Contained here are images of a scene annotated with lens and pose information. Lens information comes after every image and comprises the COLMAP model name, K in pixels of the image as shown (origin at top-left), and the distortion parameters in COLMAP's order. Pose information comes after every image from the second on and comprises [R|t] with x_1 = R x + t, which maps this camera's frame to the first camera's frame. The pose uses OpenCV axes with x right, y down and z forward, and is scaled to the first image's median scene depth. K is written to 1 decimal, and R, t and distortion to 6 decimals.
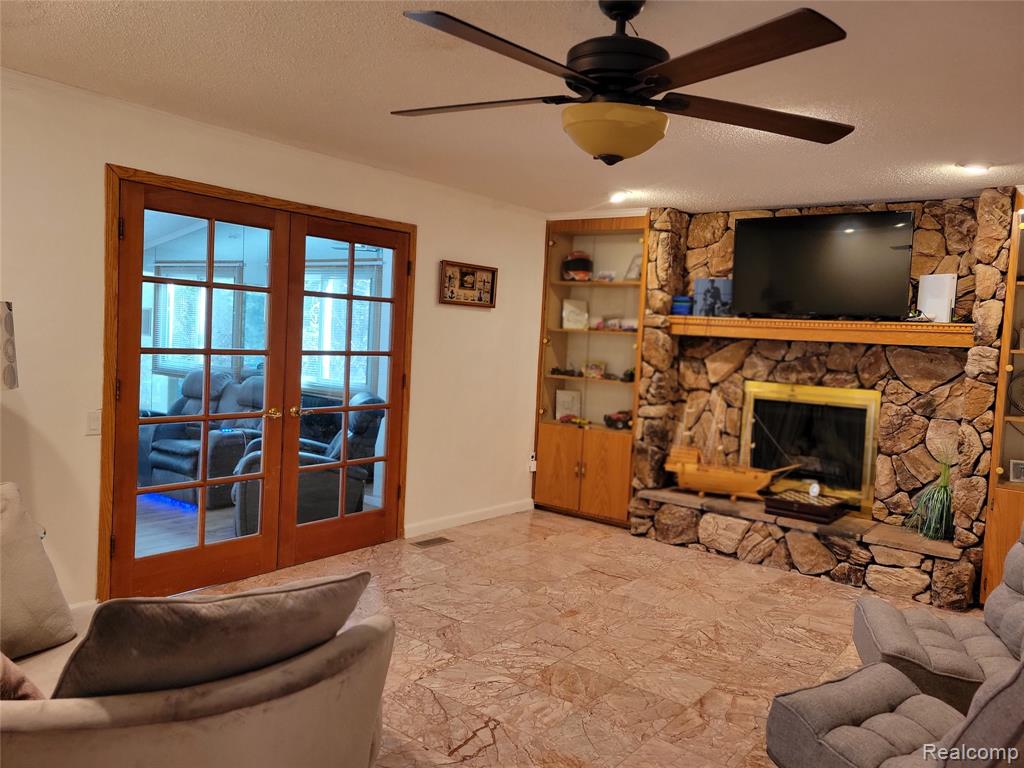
lens RADIAL K [[782.9, 0, 516.2], [0, 782.9, 378.2], [0, 0, 1]] dist [0.058042, -0.030580]
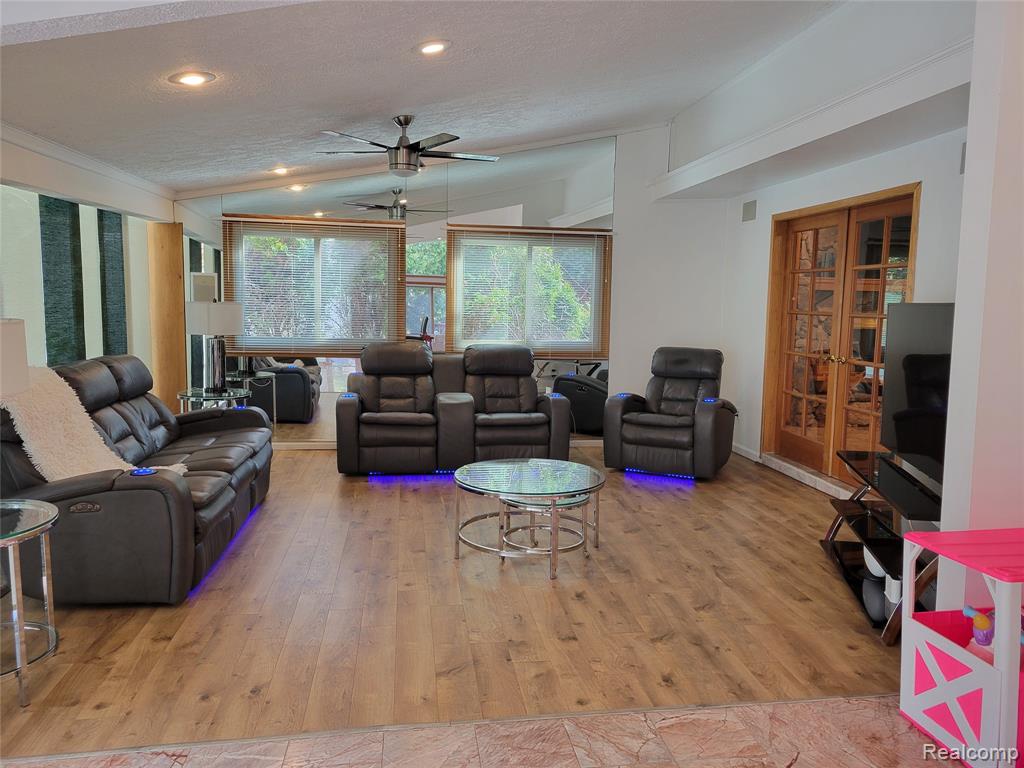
lens RADIAL K [[782.9, 0, 514.3], [0, 782.9, 384.7], [0, 0, 1]] dist [0.058042, -0.030580]
pose [[0.699641, -0.111050, 0.705812, -1.500230], [0.053490, 0.993216, 0.103247, -0.073198], [-0.712490, -0.034482, 0.700835, 0.409631]]
